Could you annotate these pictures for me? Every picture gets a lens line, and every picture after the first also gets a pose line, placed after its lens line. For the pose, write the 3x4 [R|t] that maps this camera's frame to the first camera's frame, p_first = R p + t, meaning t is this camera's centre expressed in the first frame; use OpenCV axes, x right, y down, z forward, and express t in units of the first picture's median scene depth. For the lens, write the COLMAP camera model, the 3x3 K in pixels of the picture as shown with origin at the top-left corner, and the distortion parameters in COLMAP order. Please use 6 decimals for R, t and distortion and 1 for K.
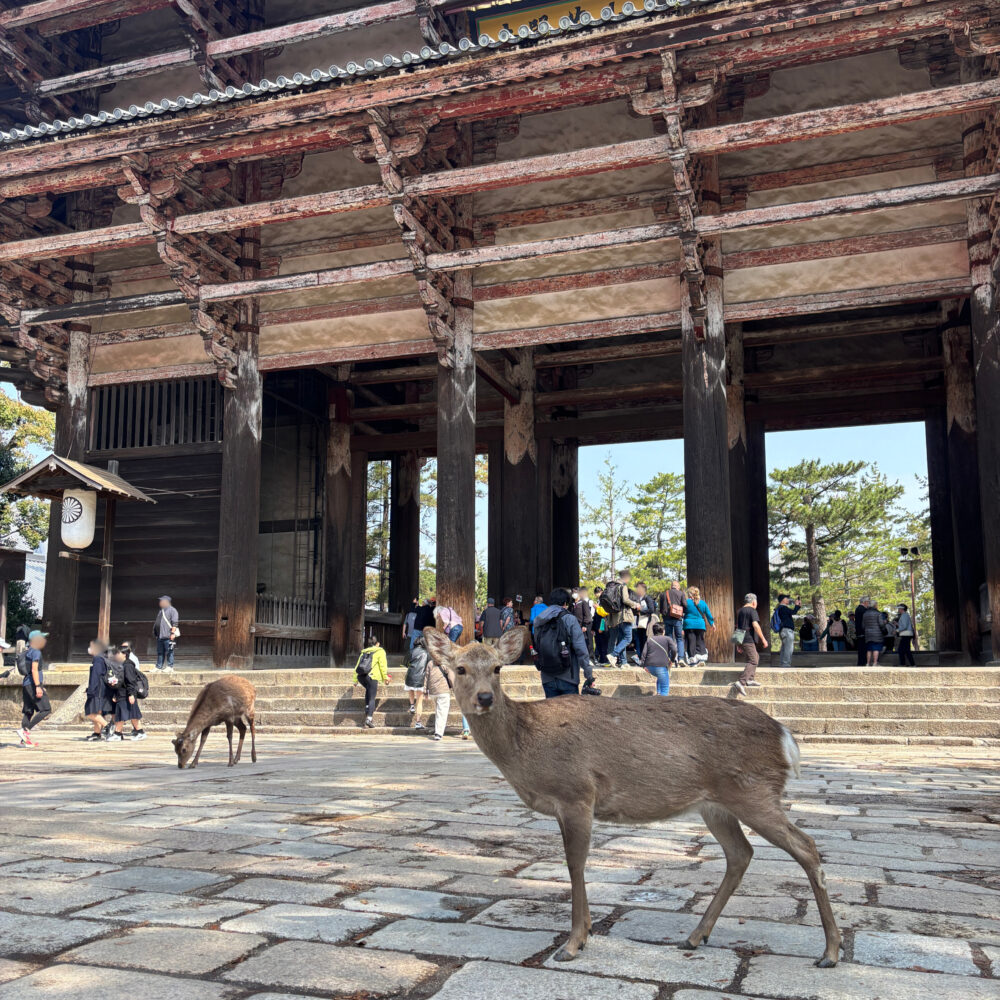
lens RADIAL K [[994.4, 0, 500.0], [0, 994.4, 500.0], [0, 0, 1]] dist [0.099747, -0.180406]
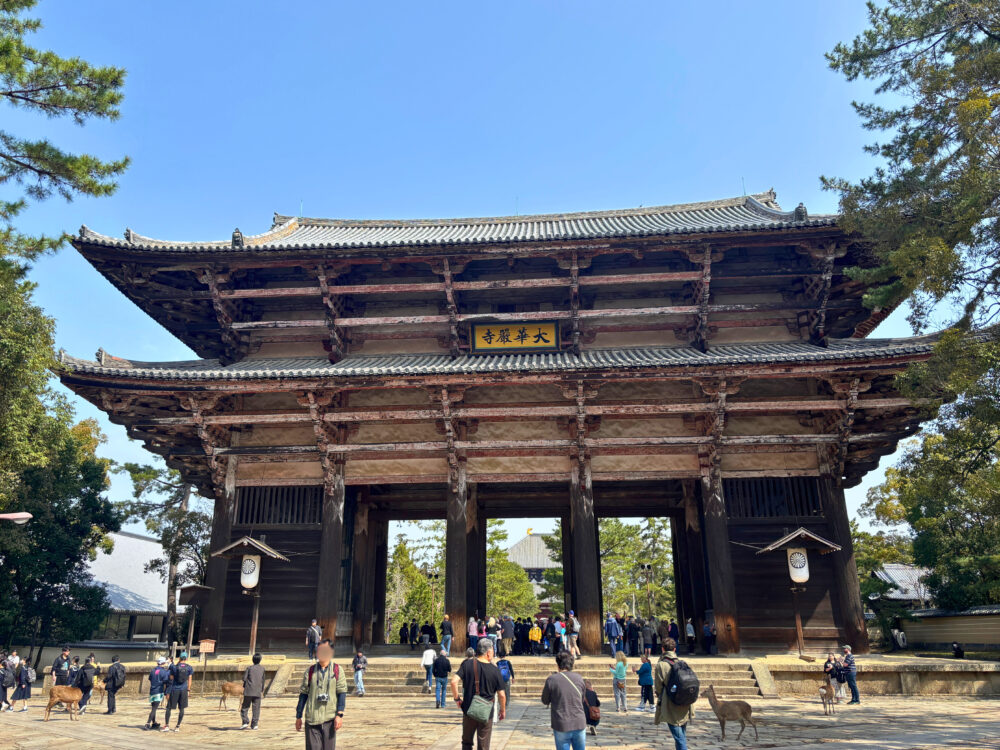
lens RADIAL K [[676.9, 0, 500.0], [0, 676.9, 375.0], [0, 0, 1]] dist [0.072941, -0.001684]
pose [[0.979662, 0.070076, 0.188020, -0.228506], [-0.031355, 0.978987, -0.201500, -0.090210], [-0.198190, 0.191506, 0.961273, -0.350716]]
